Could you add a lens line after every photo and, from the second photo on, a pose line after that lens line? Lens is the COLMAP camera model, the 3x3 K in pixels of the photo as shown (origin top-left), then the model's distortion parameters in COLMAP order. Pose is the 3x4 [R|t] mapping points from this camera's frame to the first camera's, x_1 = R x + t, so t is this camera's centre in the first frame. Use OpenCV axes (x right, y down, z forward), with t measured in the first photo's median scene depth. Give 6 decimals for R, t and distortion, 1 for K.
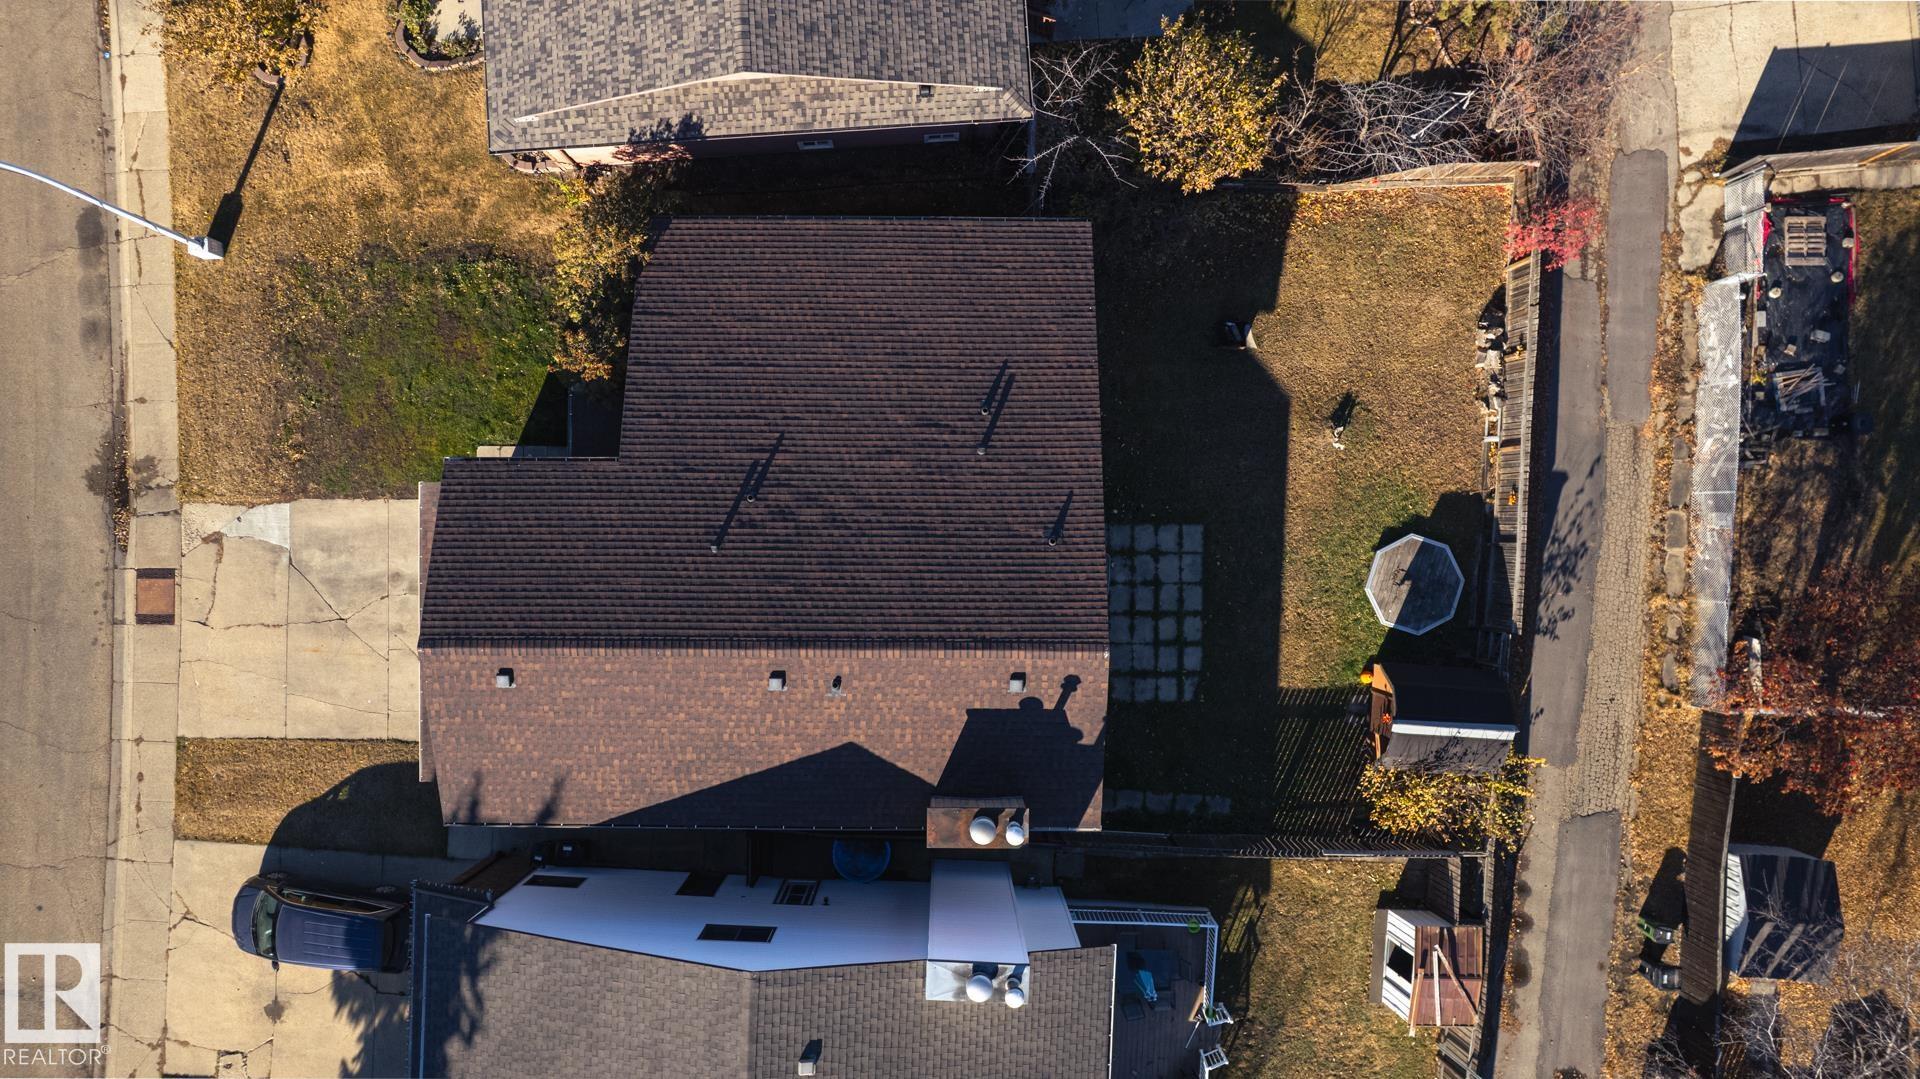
lens RADIAL K [[1231.4, 0, 960.4], [0, 1231.4, 532.8], [0, 0, 1]] dist [-0.076049, 0.061145]
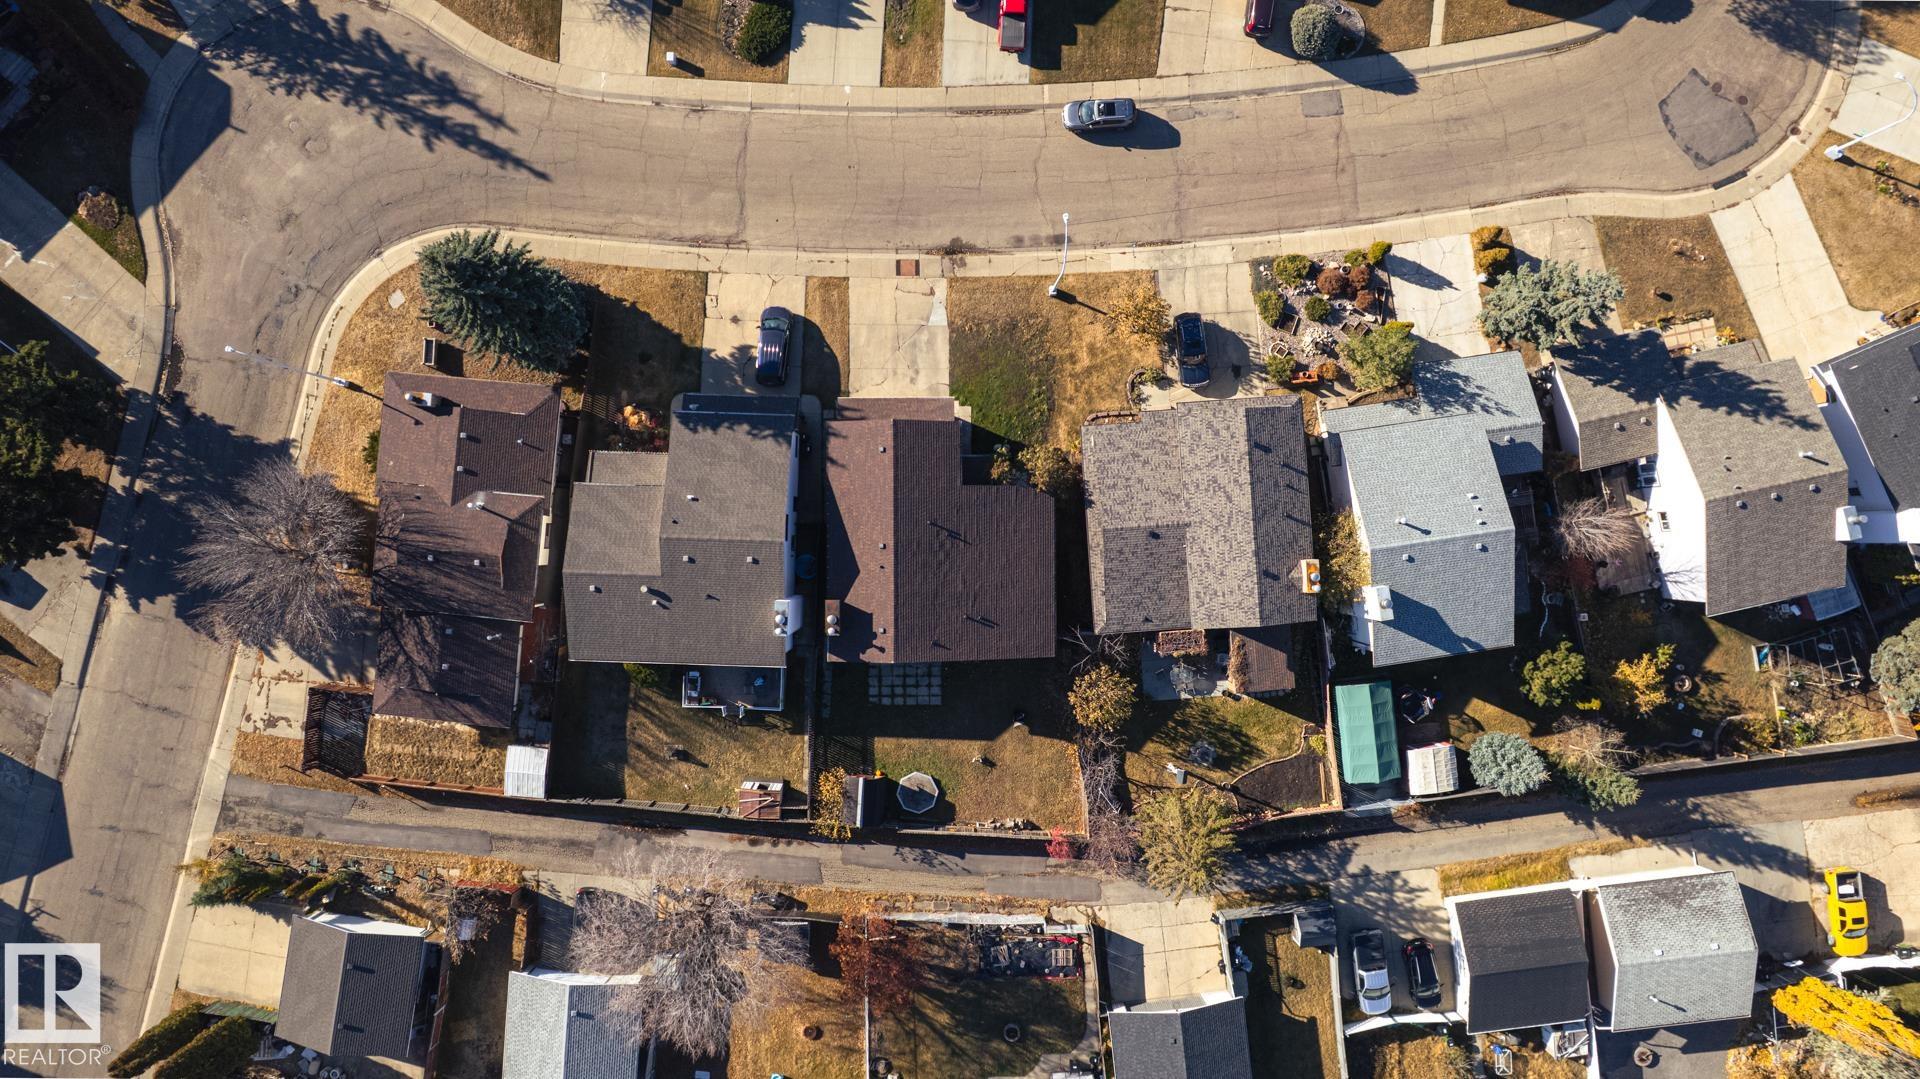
lens RADIAL K [[1247.0, 0, 959.0], [0, 1247.0, 538.8], [0, 0, 1]] dist [-0.085229, 0.079881]
pose [[0.008382, 0.999883, -0.012785, -0.100522], [-0.999965, 0.008380, -0.000220, -0.044211], [-0.000113, 0.012787, 0.999918, -1.475094]]
